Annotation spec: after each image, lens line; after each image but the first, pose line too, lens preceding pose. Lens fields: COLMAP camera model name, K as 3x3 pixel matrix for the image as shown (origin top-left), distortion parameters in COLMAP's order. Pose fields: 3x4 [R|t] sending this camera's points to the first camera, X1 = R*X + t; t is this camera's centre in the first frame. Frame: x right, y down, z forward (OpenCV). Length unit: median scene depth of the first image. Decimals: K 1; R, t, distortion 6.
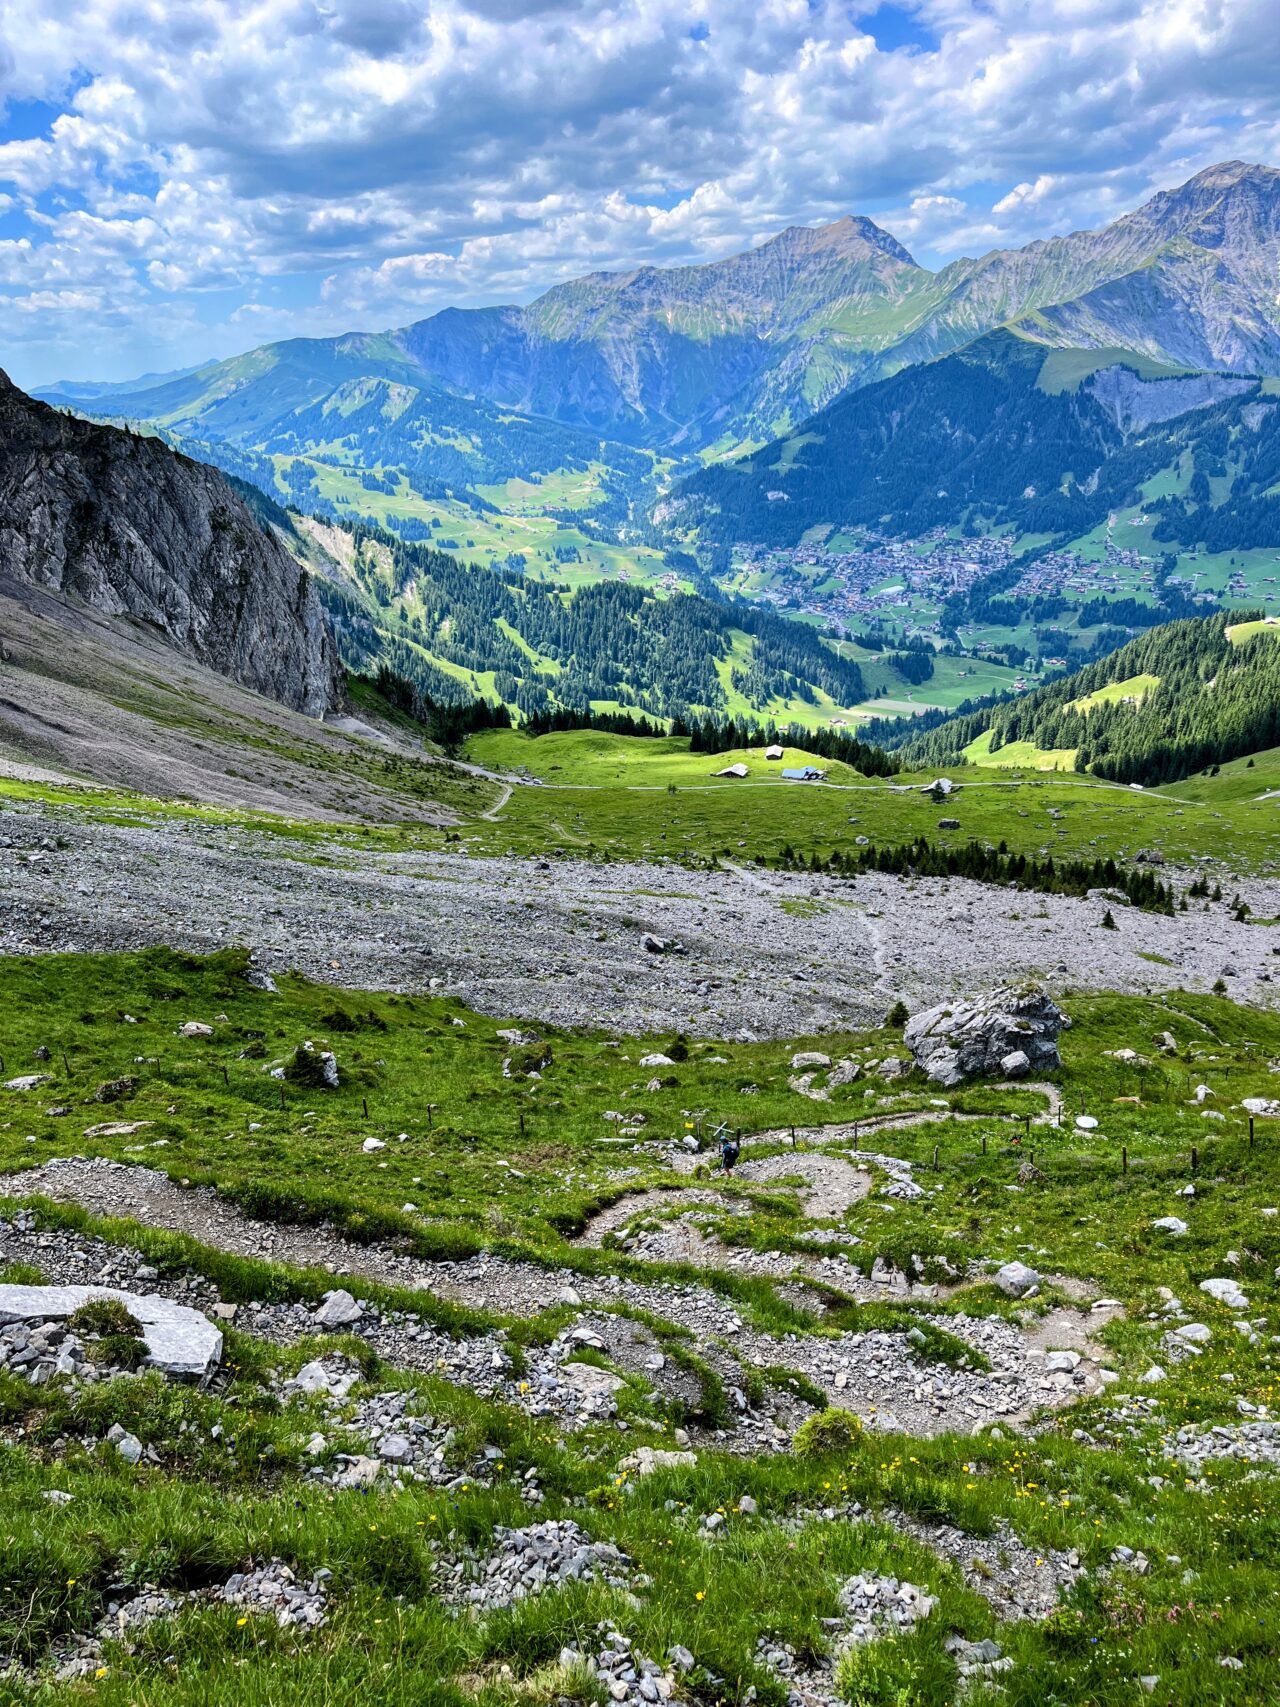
lens RADIAL K [[1280.9, 0, 640.0], [0, 1280.9, 853.5], [0, 0, 1]] dist [0.059136, -0.060413]
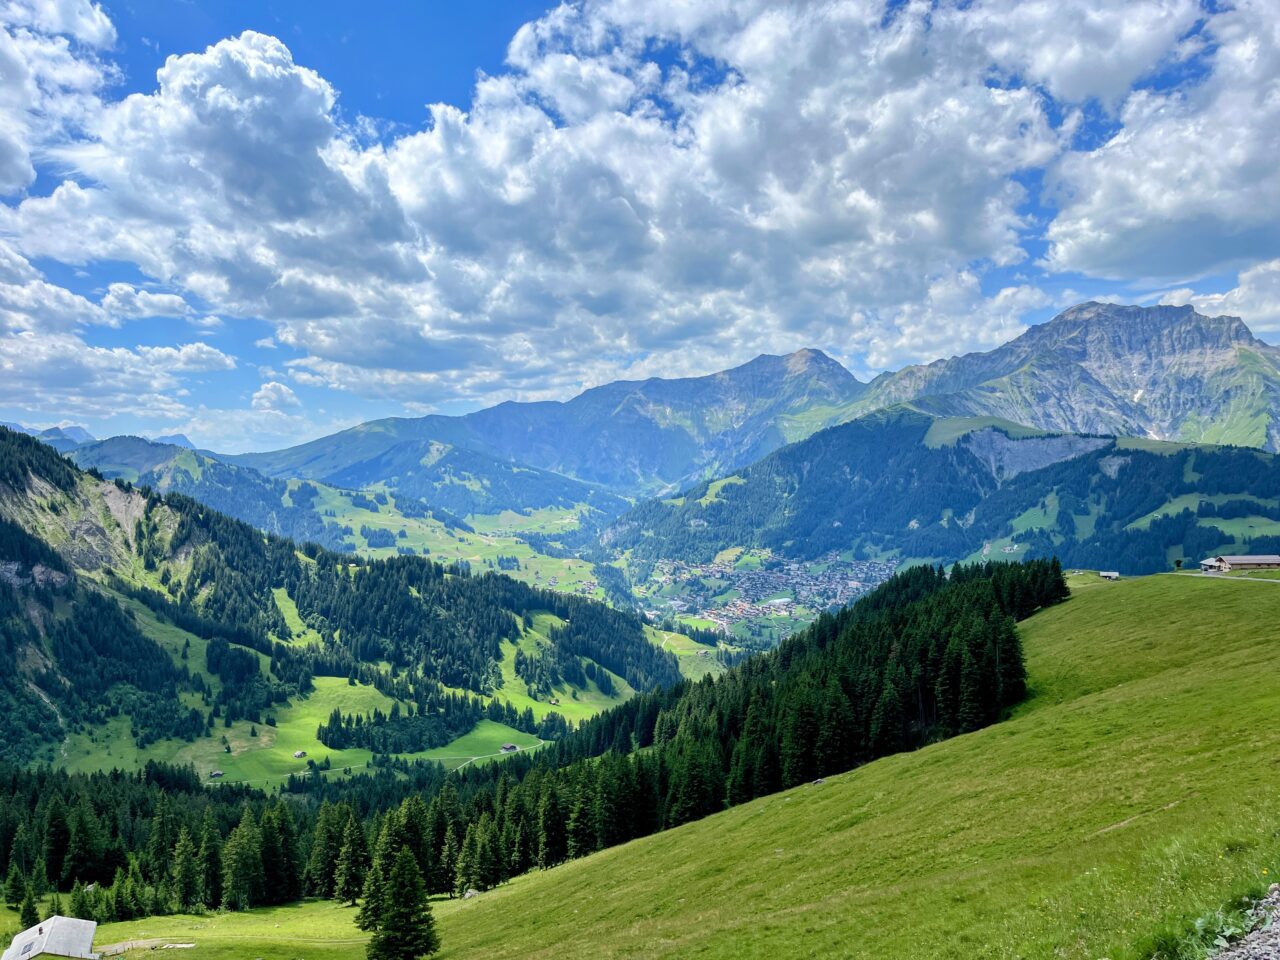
lens RADIAL K [[960.5, 0, 640.0], [0, 960.5, 480.0], [0, 0, 1]] dist [0.059136, -0.060413]
pose [[0.997239, 0.033587, -0.066236, 0.122941], [-0.054365, 0.937765, -0.342990, -0.017407], [0.050594, 0.345644, 0.937001, 0.198410]]
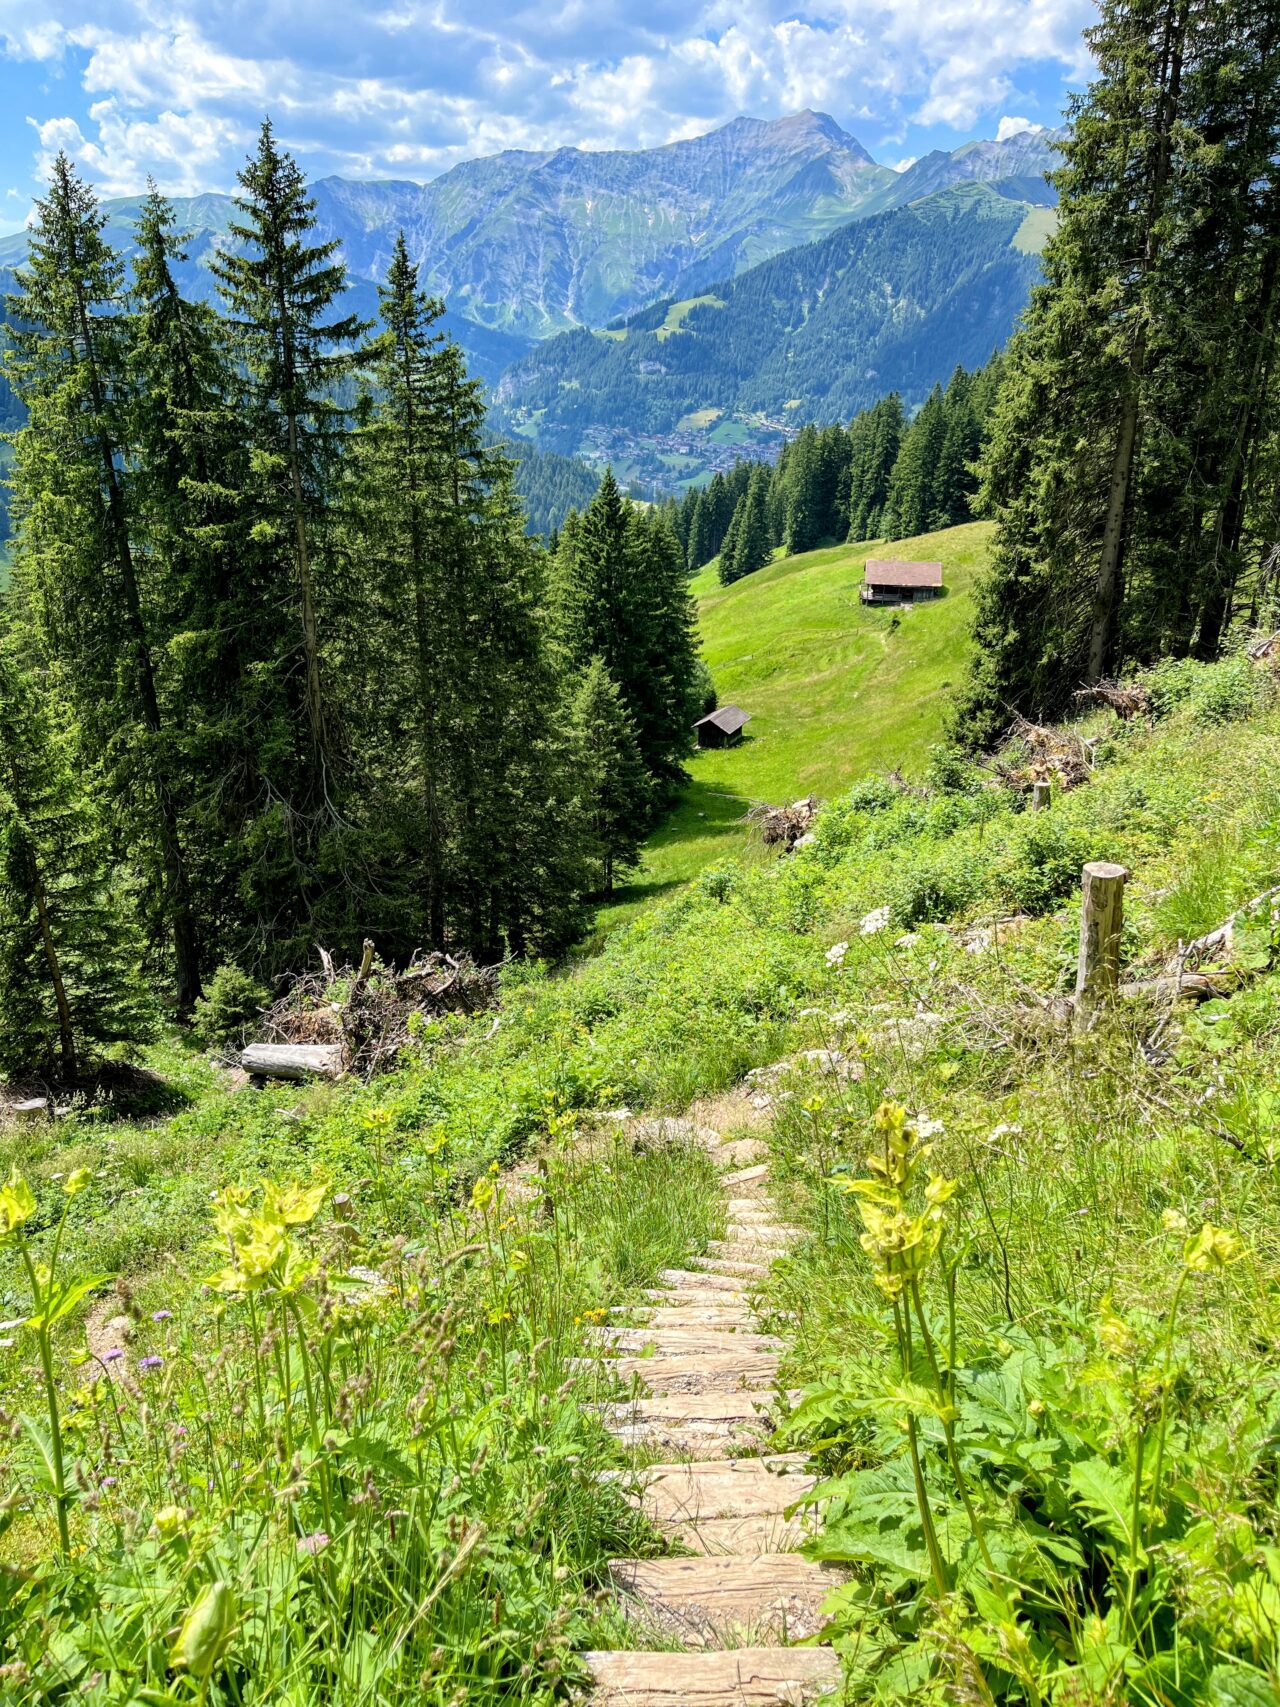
lens RADIAL K [[1280.9, 0, 640.0], [0, 1280.9, 853.5], [0, 0, 1]] dist [0.059136, -0.060413]
pose [[0.996817, 0.067642, 0.042198, 0.097659], [-0.068178, 0.997608, 0.011396, -0.010288], [-0.041327, -0.014237, 0.999044, 0.291772]]
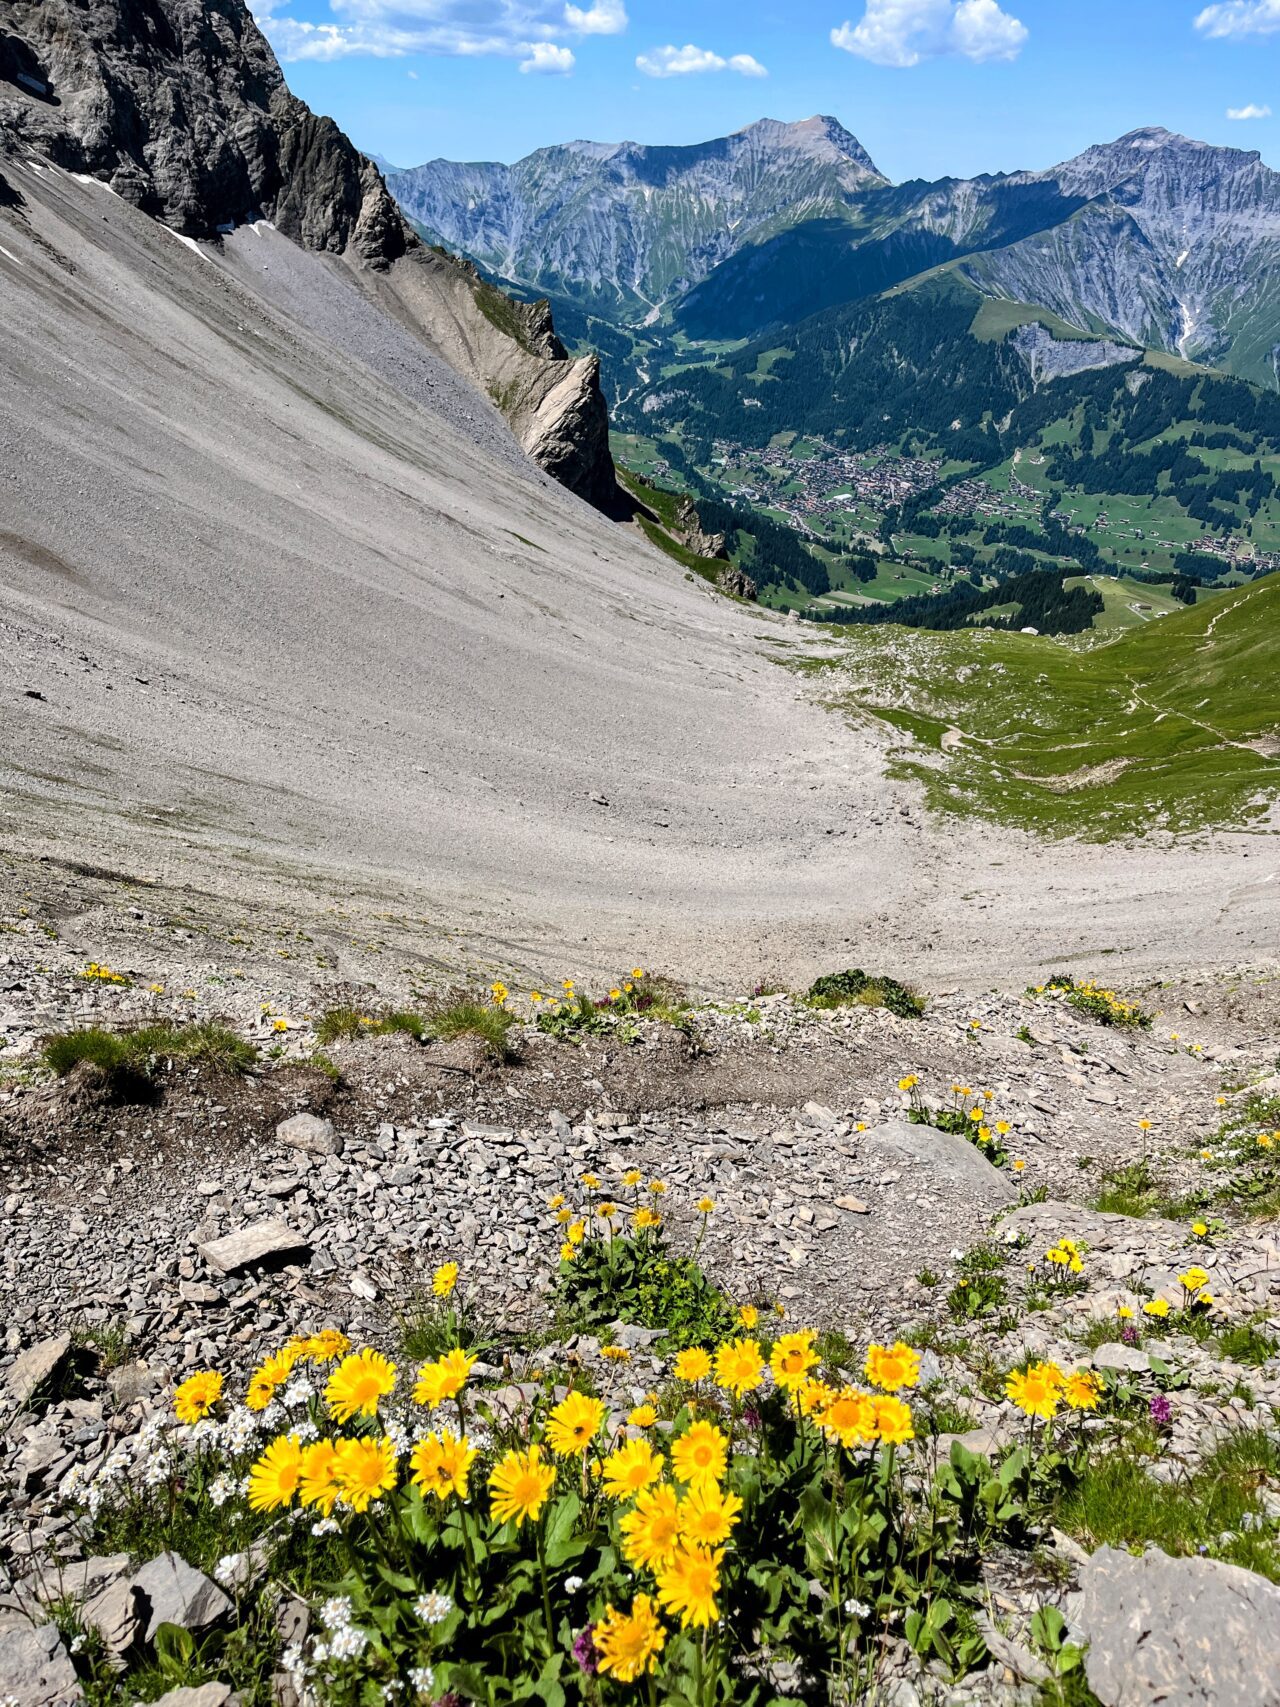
lens RADIAL K [[1280.9, 0, 640.0], [0, 1280.9, 853.5], [0, 0, 1]] dist [0.059136, -0.060413]
pose [[0.993225, 0.069327, 0.093259, -0.090120], [-0.079624, 0.990552, 0.111658, 0.015101], [-0.084637, -0.118327, 0.989361, -0.258742]]
